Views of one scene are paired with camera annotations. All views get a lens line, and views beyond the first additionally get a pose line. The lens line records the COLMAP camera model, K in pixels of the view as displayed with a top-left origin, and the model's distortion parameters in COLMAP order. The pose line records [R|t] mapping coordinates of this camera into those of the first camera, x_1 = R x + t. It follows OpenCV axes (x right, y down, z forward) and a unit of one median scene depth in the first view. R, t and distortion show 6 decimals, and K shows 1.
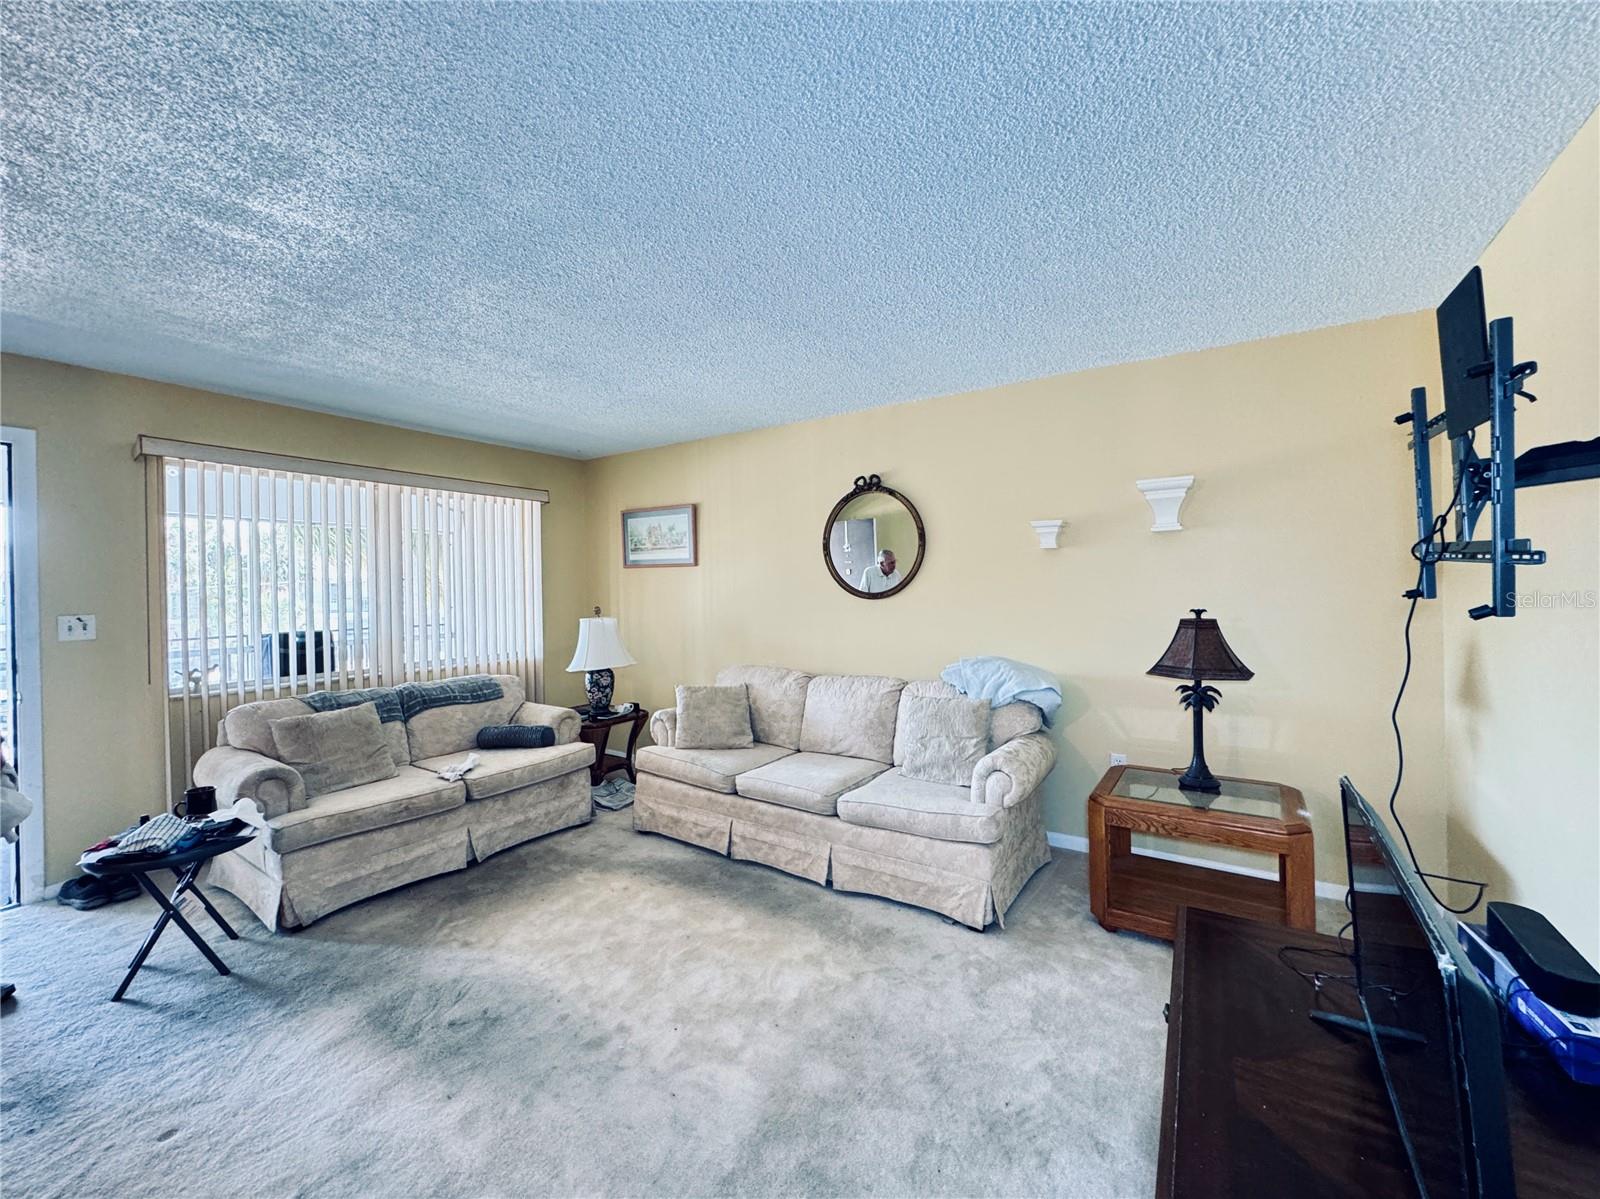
lens RADIAL K [[652.0, 0, 798.3], [0, 652.0, 585.0], [0, 0, 1]] dist [-0.000749, -0.000734]
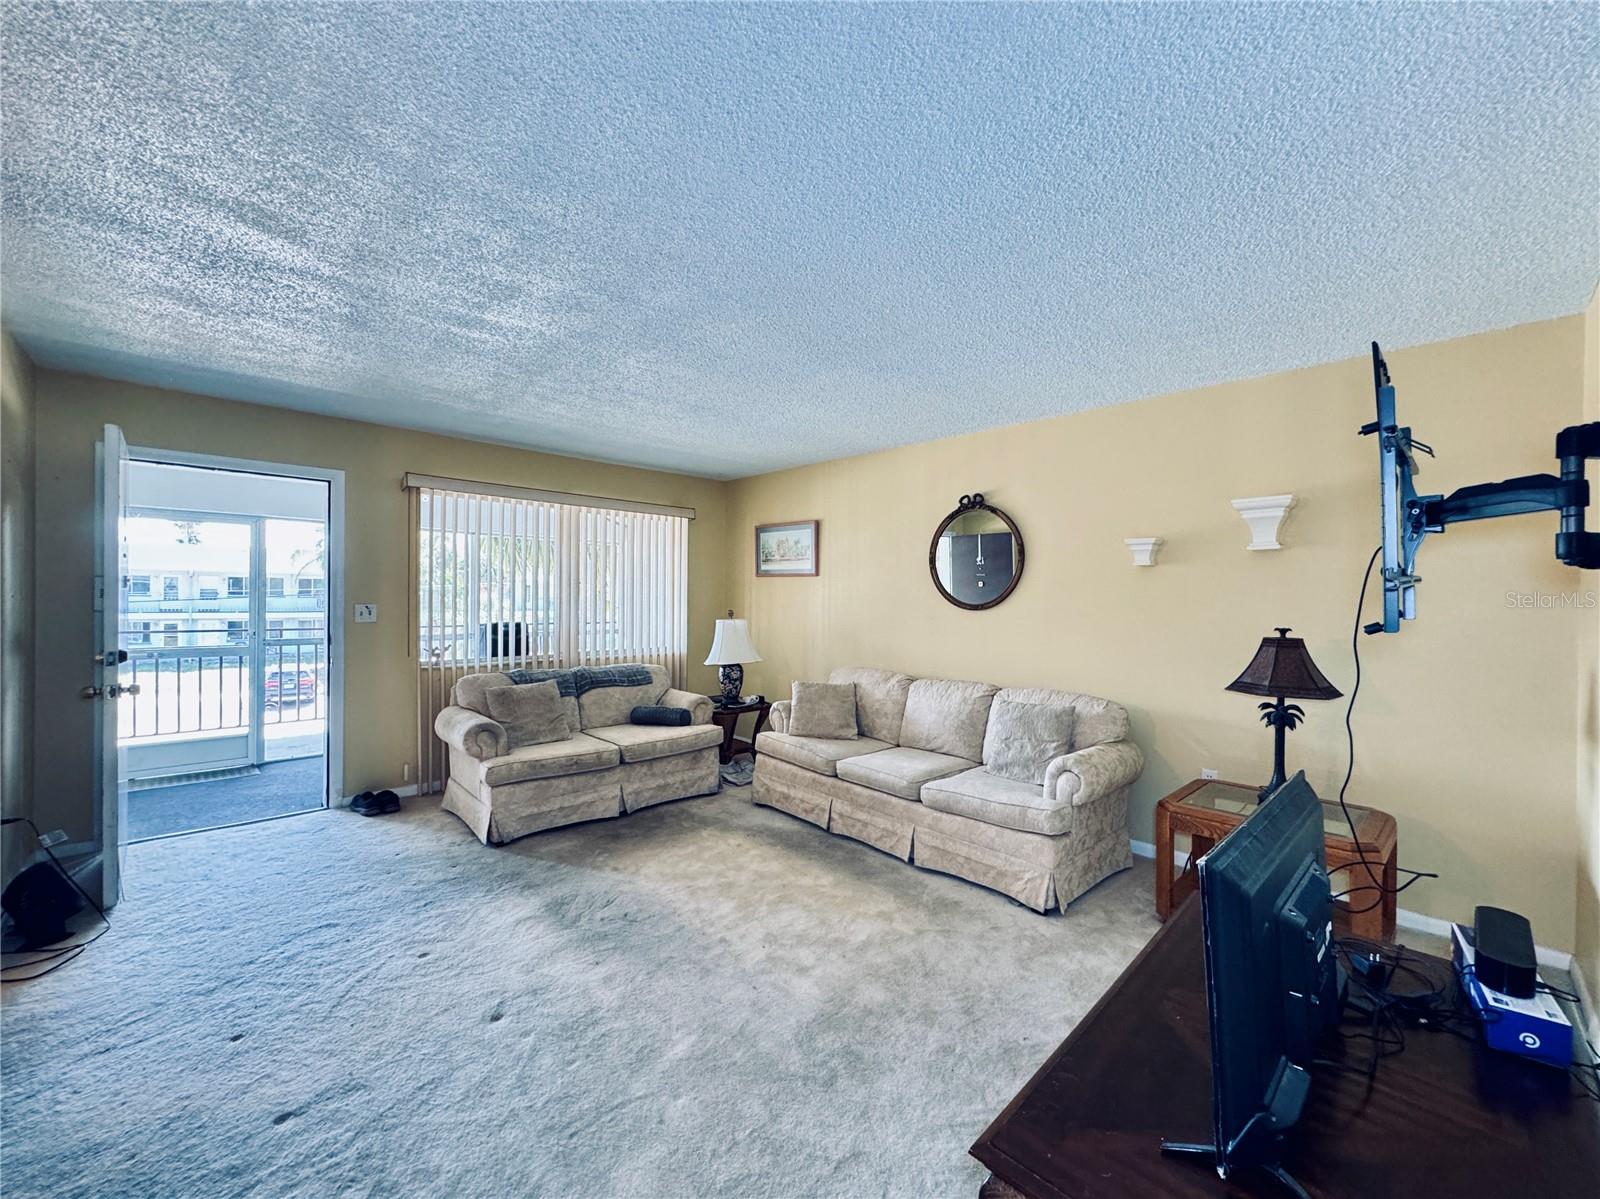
lens RADIAL K [[652.0, 0, 793.4], [0, 652.0, 594.1], [0, 0, 1]] dist [-0.000749, -0.000734]
pose [[0.972893, 0.023973, -0.230008, 0.100525], [-0.024226, 0.999705, 0.001723, 0.000941], [0.229981, 0.003896, 0.973187, -0.150084]]
